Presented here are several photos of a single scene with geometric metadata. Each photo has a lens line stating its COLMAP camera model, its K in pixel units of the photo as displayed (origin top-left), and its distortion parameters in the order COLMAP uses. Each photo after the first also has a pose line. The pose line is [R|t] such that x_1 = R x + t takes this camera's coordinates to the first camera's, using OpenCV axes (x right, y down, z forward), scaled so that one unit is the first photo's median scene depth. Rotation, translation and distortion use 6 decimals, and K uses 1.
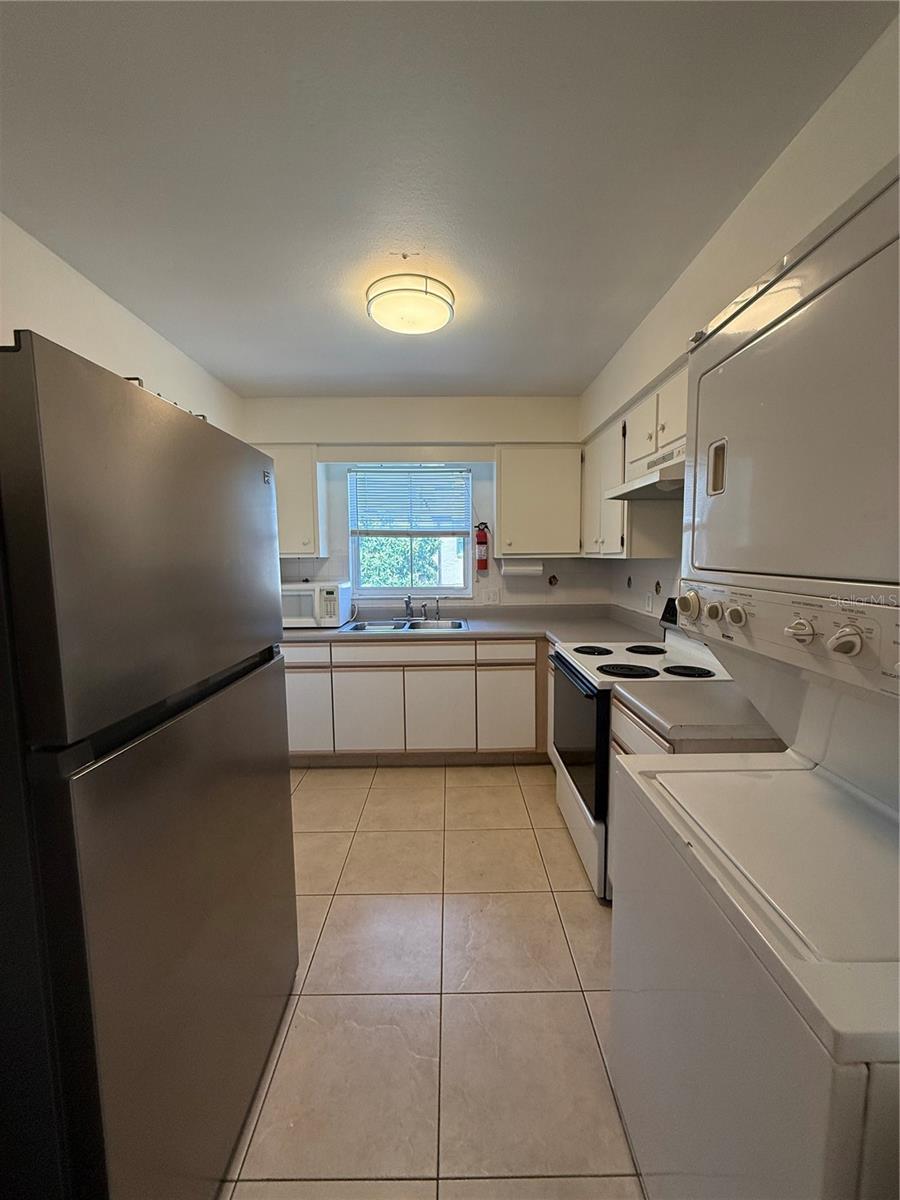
lens RADIAL K [[473.7, 0, 450.0], [0, 473.7, 600.0], [0, 0, 1]] dist [-0.000086, 0.000199]
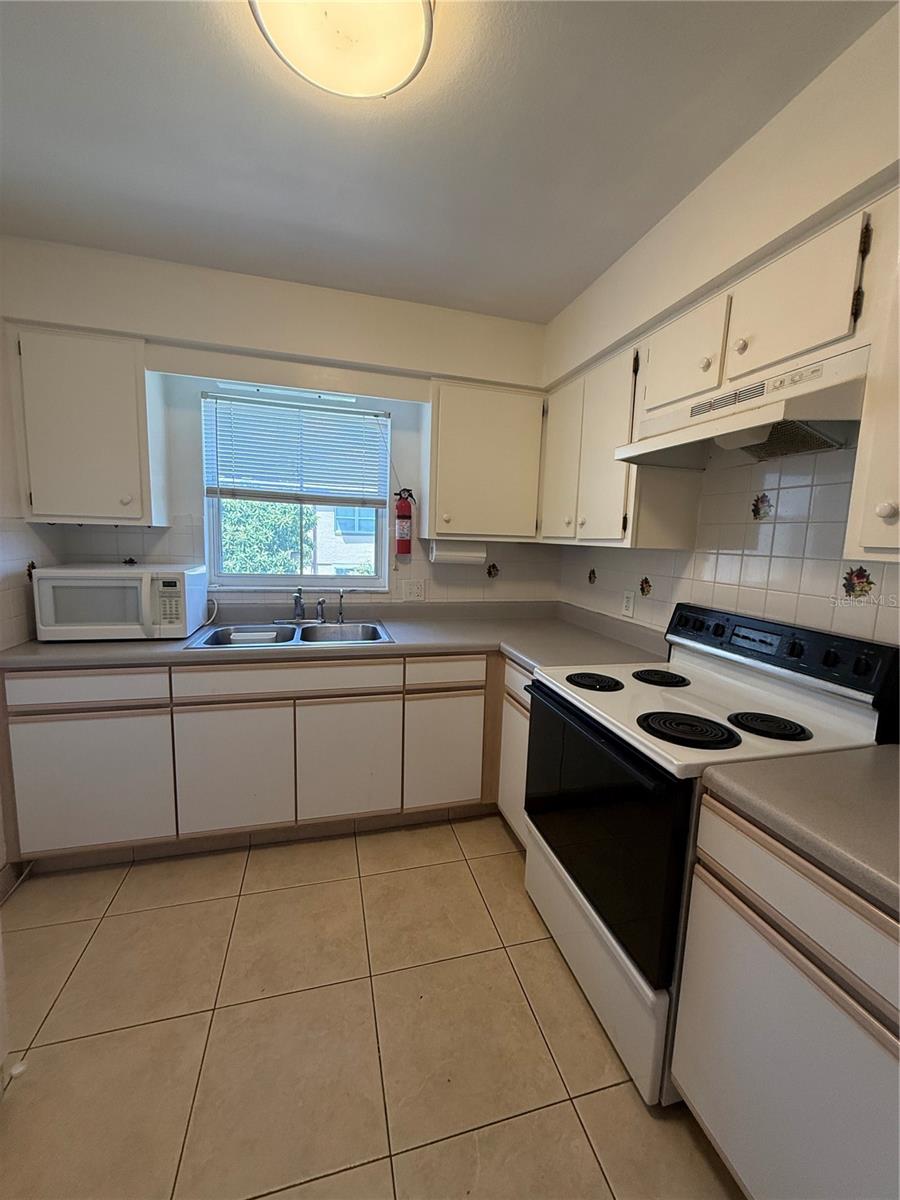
lens RADIAL K [[473.7, 0, 450.0], [0, 473.7, 600.0], [0, 0, 1]] dist [-0.000086, 0.000199]
pose [[0.965276, 0.008347, 0.261097, -0.058082], [-0.019278, 0.999040, 0.039335, -0.024652], [-0.260518, -0.043003, 0.964511, 0.293084]]
